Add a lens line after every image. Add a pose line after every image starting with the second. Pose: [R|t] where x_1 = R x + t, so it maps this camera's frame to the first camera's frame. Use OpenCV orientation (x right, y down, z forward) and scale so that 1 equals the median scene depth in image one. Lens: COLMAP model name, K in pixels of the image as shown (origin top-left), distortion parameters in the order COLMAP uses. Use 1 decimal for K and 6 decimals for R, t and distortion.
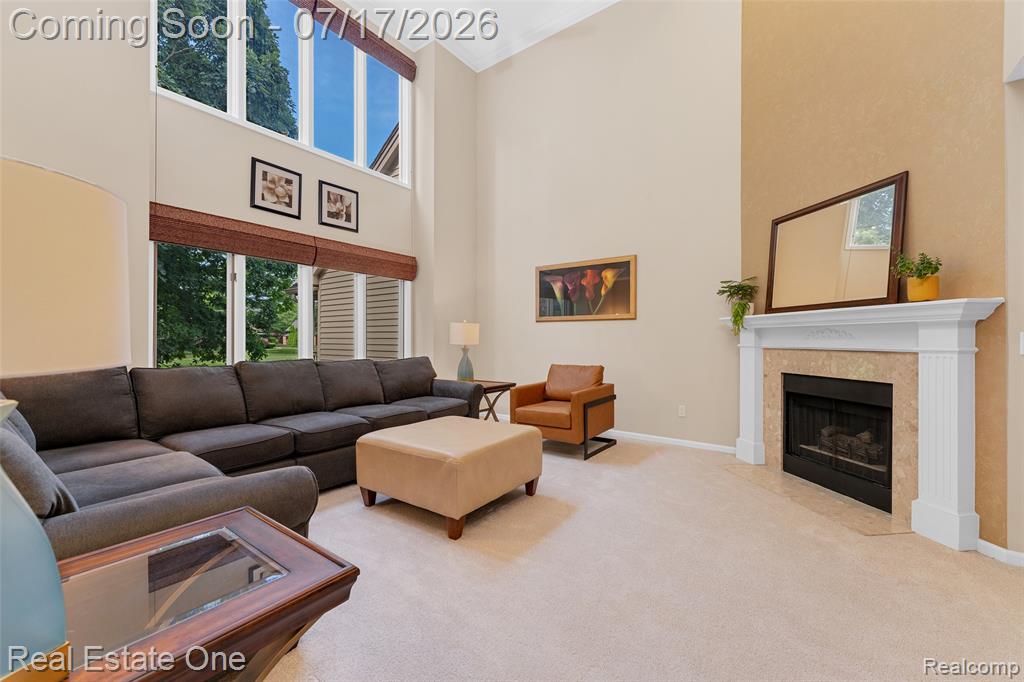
lens RADIAL K [[414.1, 0, 511.5], [0, 414.1, 338.8], [0, 0, 1]] dist [0.000204, -0.000147]
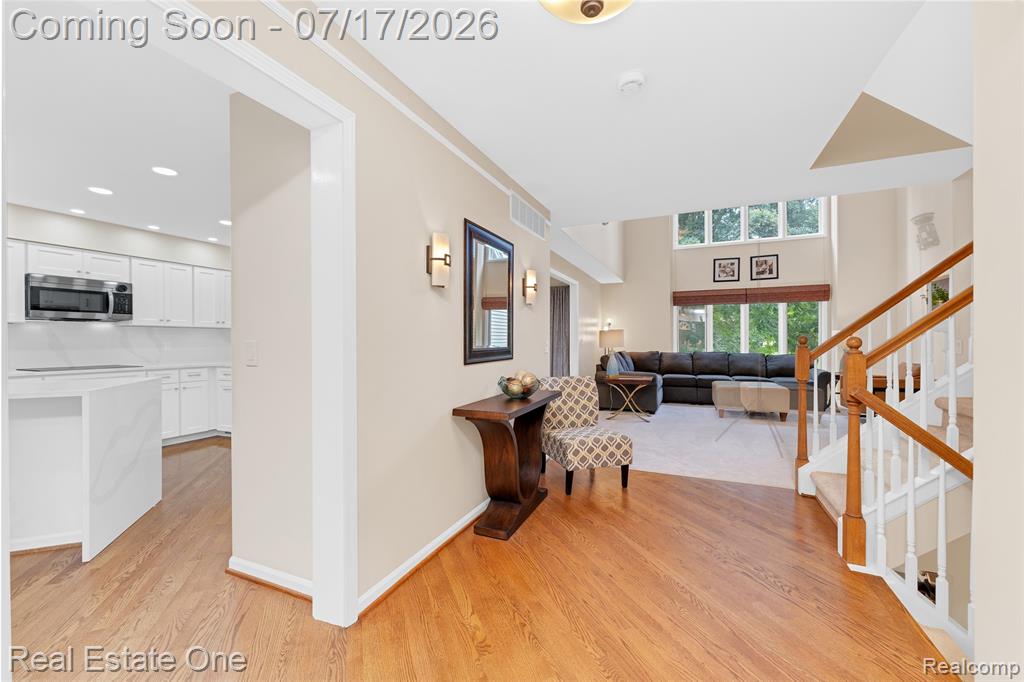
lens RADIAL K [[414.1, 0, 510.9], [0, 414.1, 341.7], [0, 0, 1]] dist [0.000204, -0.000147]
pose [[0.222407, -0.003952, -0.974946, 1.180183], [0.008570, 0.999961, -0.002099, -0.007436], [0.974916, -0.007889, 0.222432, -0.496760]]
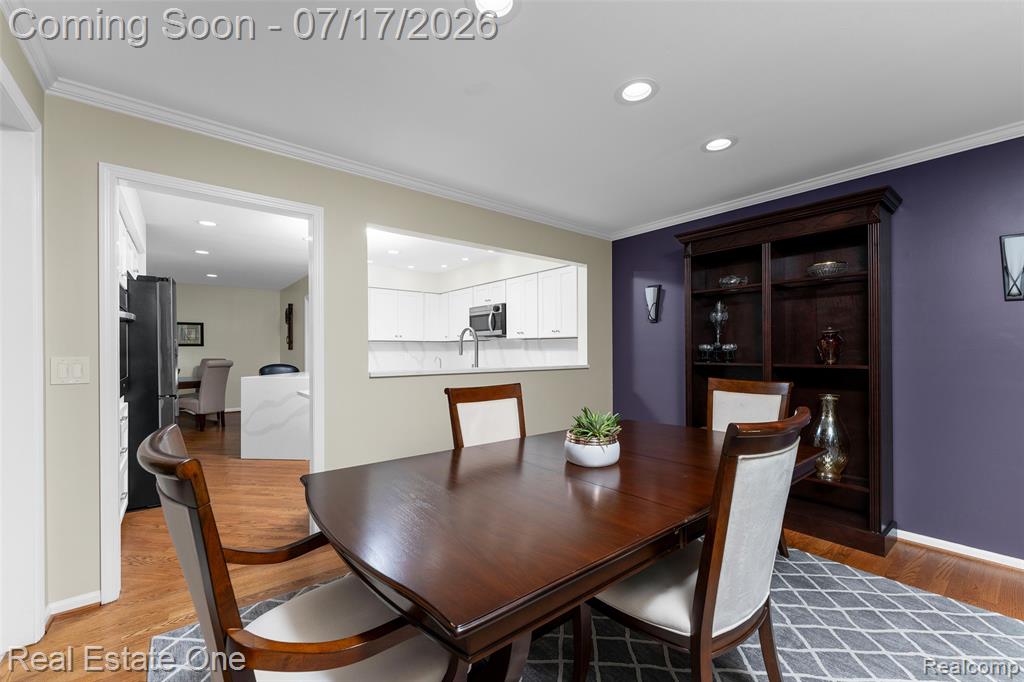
lens RADIAL K [[414.1, 0, 515.7], [0, 414.1, 356.3], [0, 0, 1]] dist [0.000204, -0.000147]
pose [[-0.969775, -0.012430, 0.243685, -0.428971], [-0.010076, 0.999890, 0.010903, -0.022885], [-0.243793, 0.008118, -0.969793, -0.018185]]
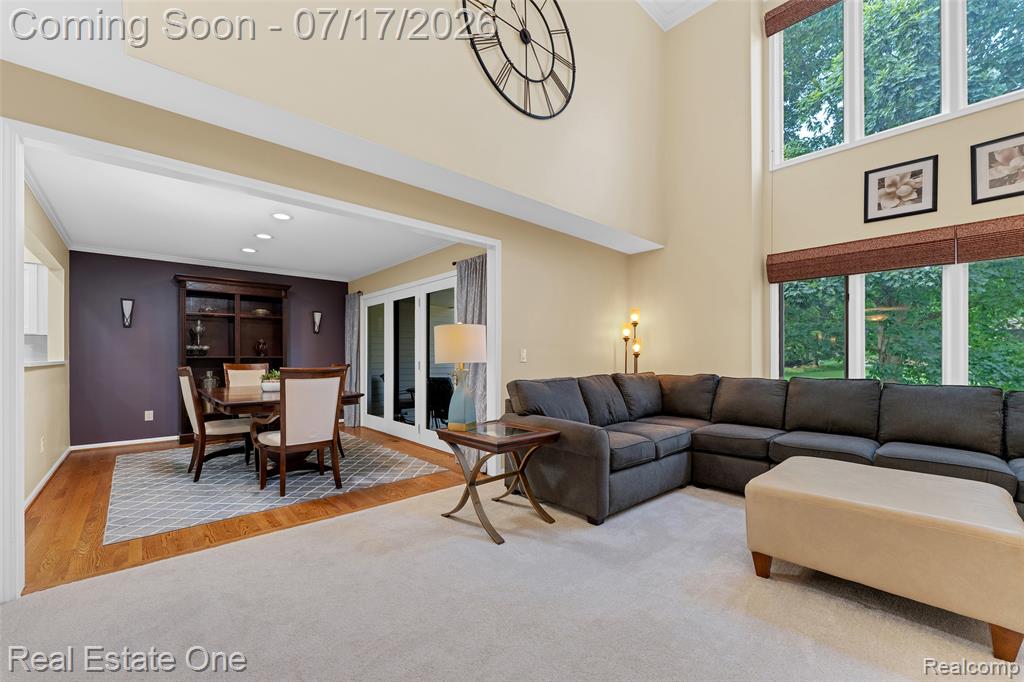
lens RADIAL K [[414.1, 0, 509.1], [0, 414.1, 354.6], [0, 0, 1]] dist [0.000204, -0.000147]
pose [[-0.202798, -0.012489, -0.979141, 0.468388], [0.001015, 0.999915, -0.012965, 0.005400], [0.979220, -0.003623, -0.202768, 0.347683]]
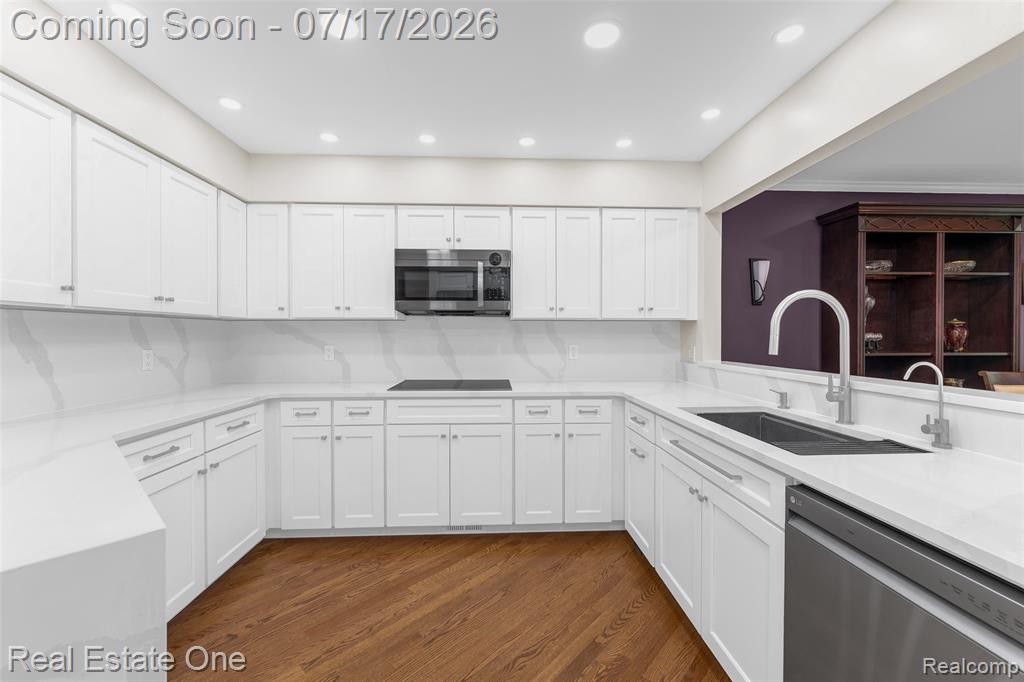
lens RADIAL K [[414.1, 0, 515.1], [0, 414.1, 338.7], [0, 0, 1]] dist [0.000204, -0.000147]
pose [[-0.767183, -0.002055, -0.641425, 0.326204], [-0.003435, 0.999994, 0.000904, -0.029597], [0.641419, 0.002897, -0.767185, -0.709433]]
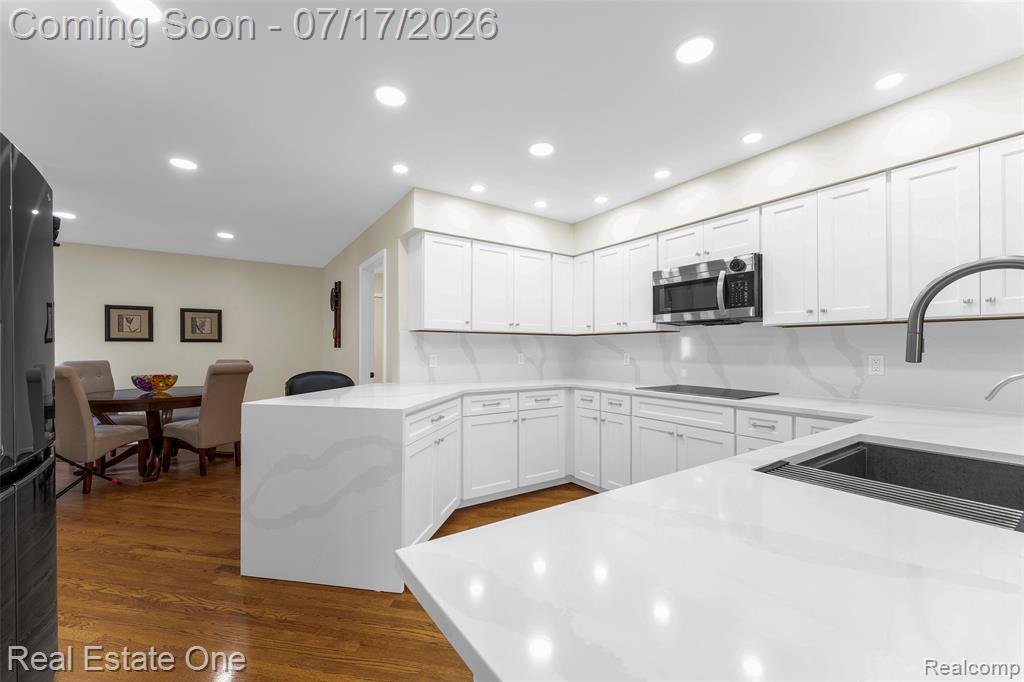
lens RADIAL K [[409.5, 0, 511.3], [0, 409.5, 346.7], [0, 0, 1]] dist [0.001702, -0.000083]
pose [[-0.945307, -0.008318, 0.326076, 0.056972], [-0.010483, 0.999933, -0.004883, -0.022872], [-0.326014, -0.008034, -0.945331, -0.524657]]
